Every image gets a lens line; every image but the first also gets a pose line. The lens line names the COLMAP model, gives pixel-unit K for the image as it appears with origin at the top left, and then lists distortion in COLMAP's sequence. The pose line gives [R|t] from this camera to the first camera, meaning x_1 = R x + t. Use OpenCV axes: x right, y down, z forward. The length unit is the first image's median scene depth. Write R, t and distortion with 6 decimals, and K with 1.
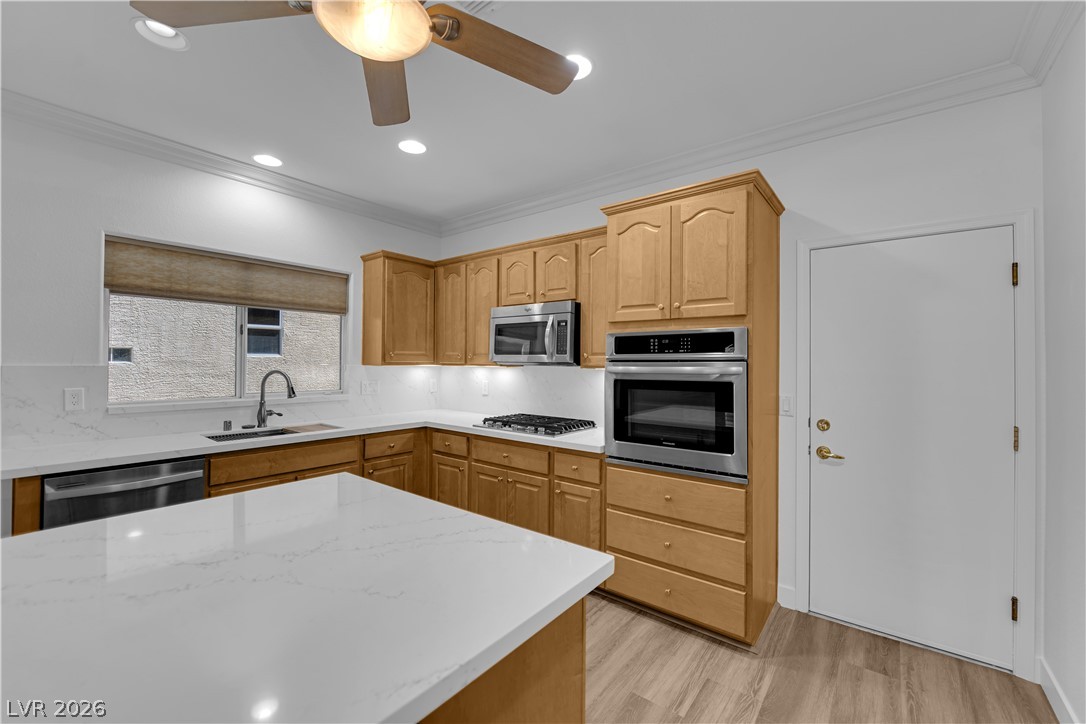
lens RADIAL K [[438.6, 0, 549.3], [0, 438.6, 357.6], [0, 0, 1]] dist [-0.010811, -0.003157]
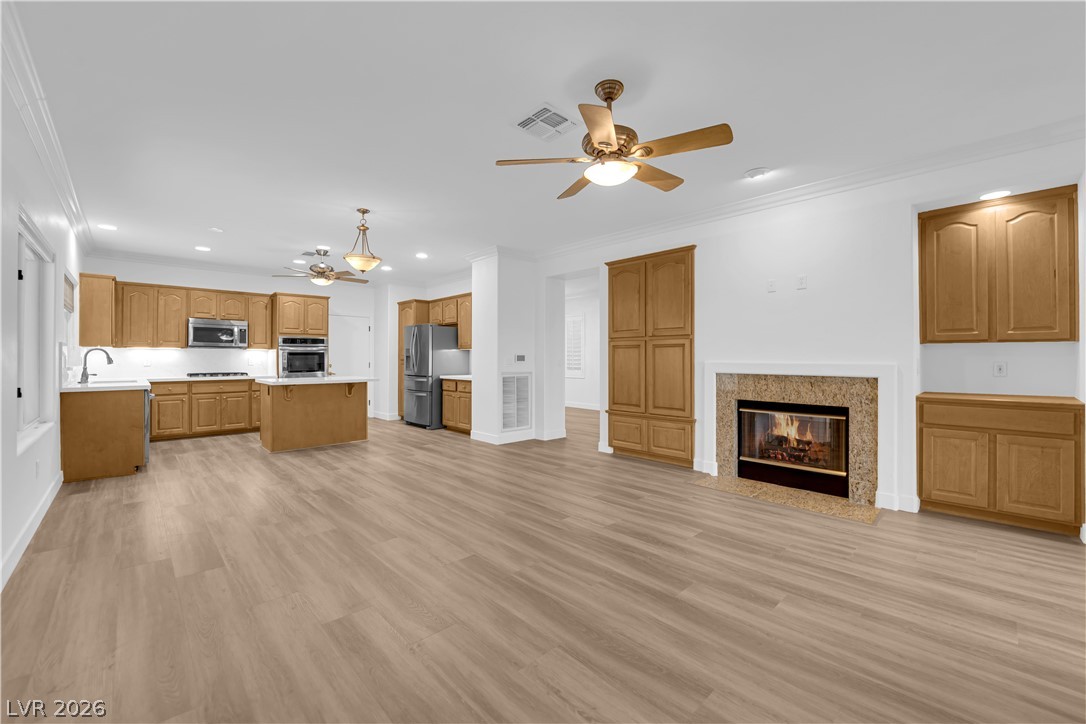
lens RADIAL K [[438.6, 0, 548.1], [0, 438.6, 356.8], [0, 0, 1]] dist [-0.010811, -0.003157]
pose [[0.144781, -0.003618, 0.989457, -2.210742], [-0.007763, 0.999958, 0.004793, 0.045198], [-0.989433, -0.008375, 0.144747, -1.053589]]
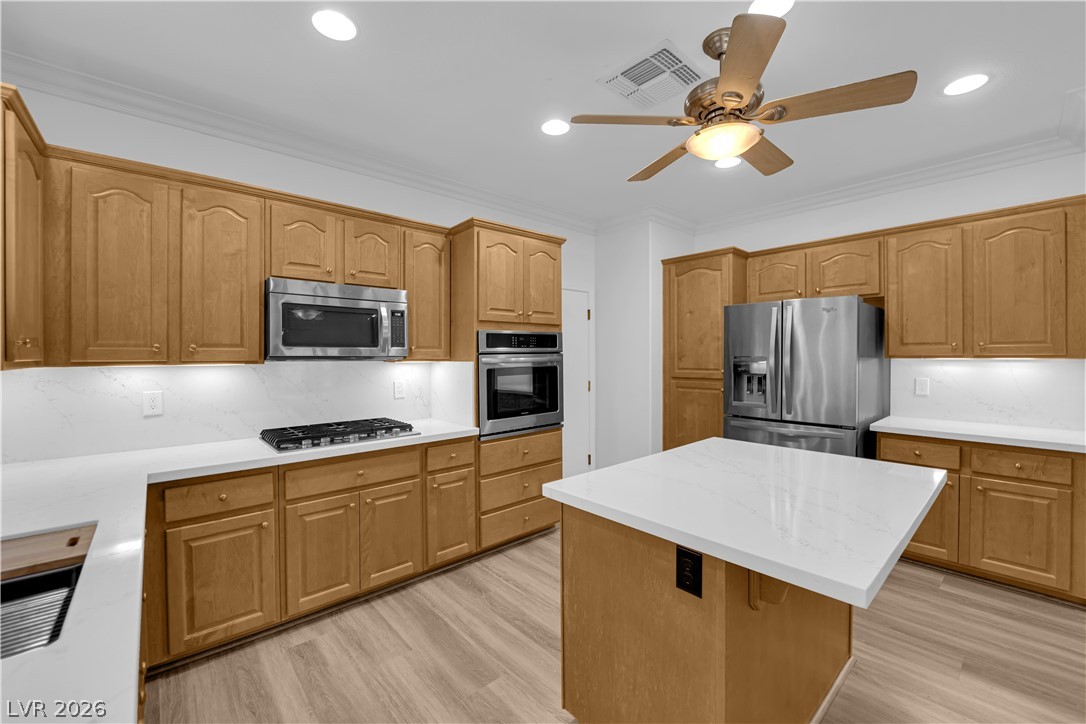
lens RADIAL K [[438.6, 0, 547.6], [0, 438.6, 355.7], [0, 0, 1]] dist [-0.010811, -0.003157]
pose [[0.173583, -0.012850, 0.984735, -0.877878], [-0.003016, 0.999903, 0.013579, -0.003276], [-0.984815, -0.005327, 0.173527, 0.560260]]
